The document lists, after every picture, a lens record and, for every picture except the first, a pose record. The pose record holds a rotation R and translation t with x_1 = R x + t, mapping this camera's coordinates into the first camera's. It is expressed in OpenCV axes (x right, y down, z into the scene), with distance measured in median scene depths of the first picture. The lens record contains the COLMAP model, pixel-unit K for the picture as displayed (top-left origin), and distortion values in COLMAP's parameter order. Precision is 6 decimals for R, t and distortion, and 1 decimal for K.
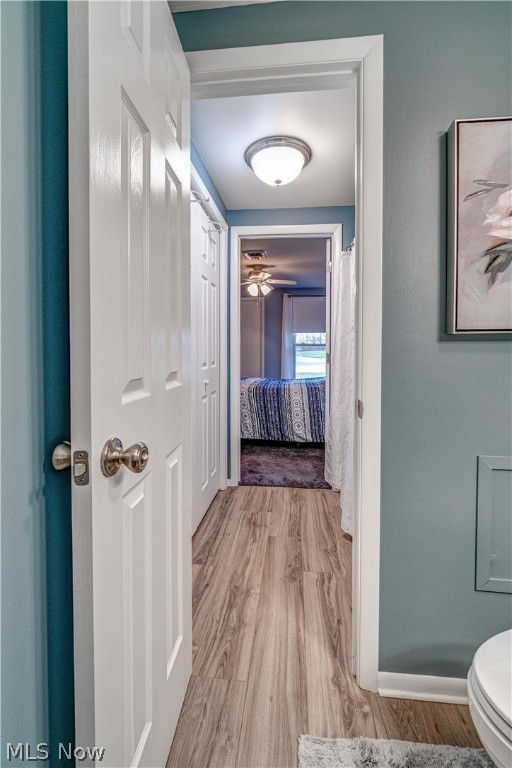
lens RADIAL K [[343.9, 0, 255.9], [0, 343.9, 357.7], [0, 0, 1]] dist [-0.007777, 0.000229]
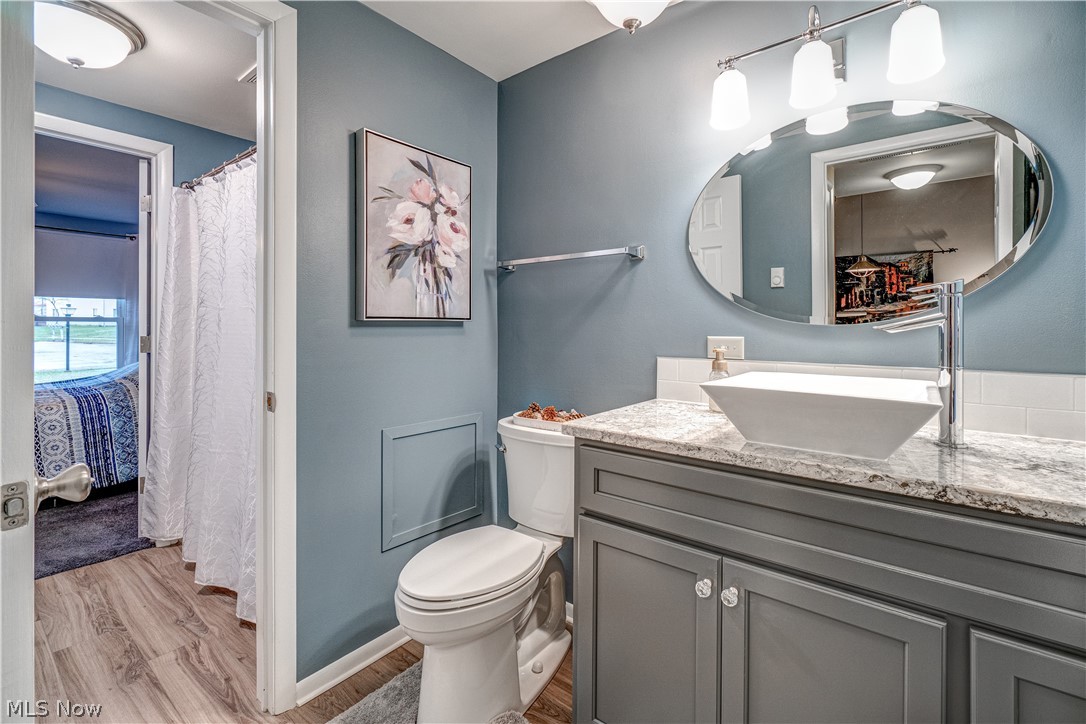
lens RADIAL K [[484.2, 0, 545.5], [0, 484.2, 328.2], [0, 0, 1]] dist [0.018561, 0.000112]
pose [[0.532312, -0.002837, 0.846544, -0.289563], [0.017095, 0.999826, -0.007399, -0.016085], [-0.846376, 0.018410, 0.532268, -0.212864]]
